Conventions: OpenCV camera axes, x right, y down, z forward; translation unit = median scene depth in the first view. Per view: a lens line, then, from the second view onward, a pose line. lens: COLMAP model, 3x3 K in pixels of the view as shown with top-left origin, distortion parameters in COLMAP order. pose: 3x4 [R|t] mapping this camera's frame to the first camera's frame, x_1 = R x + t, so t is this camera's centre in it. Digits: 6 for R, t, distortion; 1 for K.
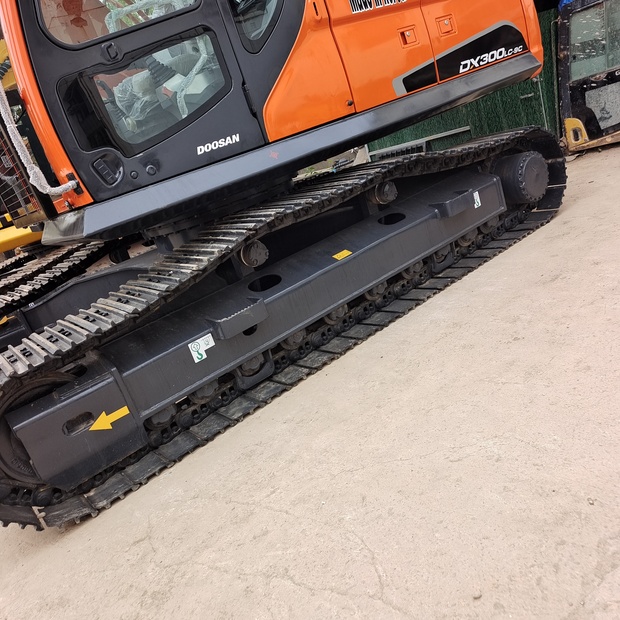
lens RADIAL K [[559.3, 0, 310.0], [0, 559.3, 310.0], [0, 0, 1]] dist [0.044196, -0.002451]
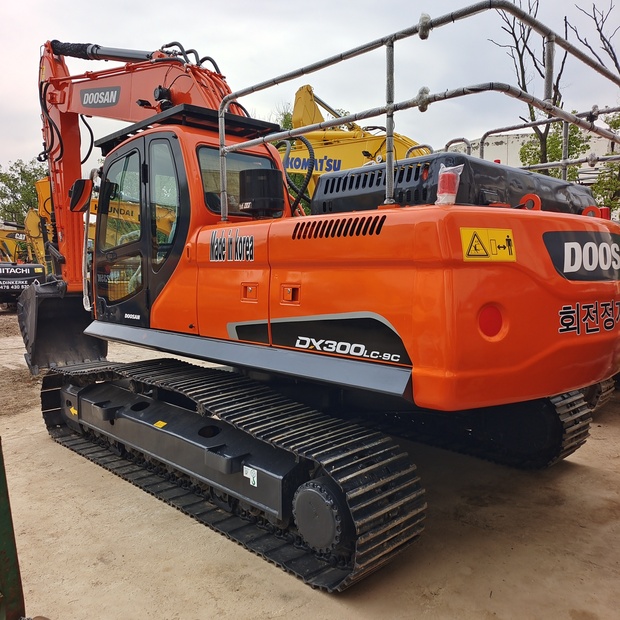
lens RADIAL K [[548.7, 0, 310.0], [0, 548.7, 310.0], [0, 0, 1]] dist [0.043576, 0.000252]
pose [[0.119602, 0.385220, -0.915041, 1.076362], [-0.338556, 0.882239, 0.327160, -0.800124], [0.933314, 0.270664, 0.235936, 0.868536]]
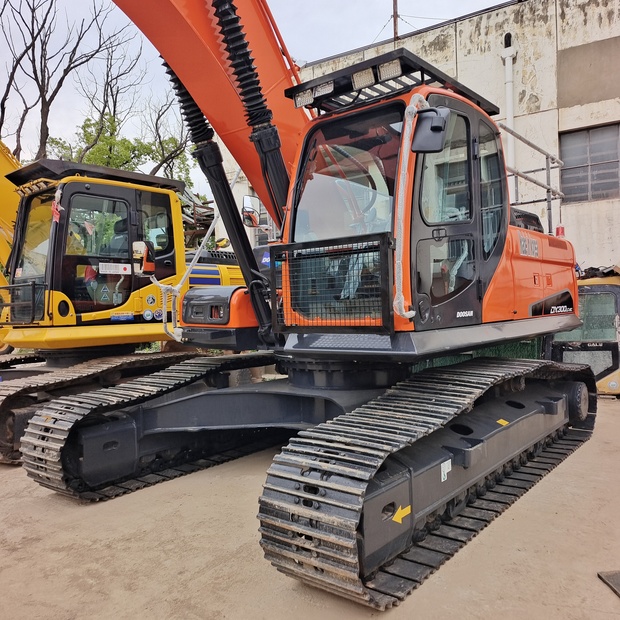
lens RADIAL K [[559.3, 0, 310.0], [0, 559.3, 310.0], [0, 0, 1]] dist [0.044196, -0.002451]
pose [[0.929476, 0.284960, 0.234248, -0.635759], [-0.188847, 0.913079, -0.361420, 0.185293], [-0.316877, 0.291694, 0.902499, -0.050222]]
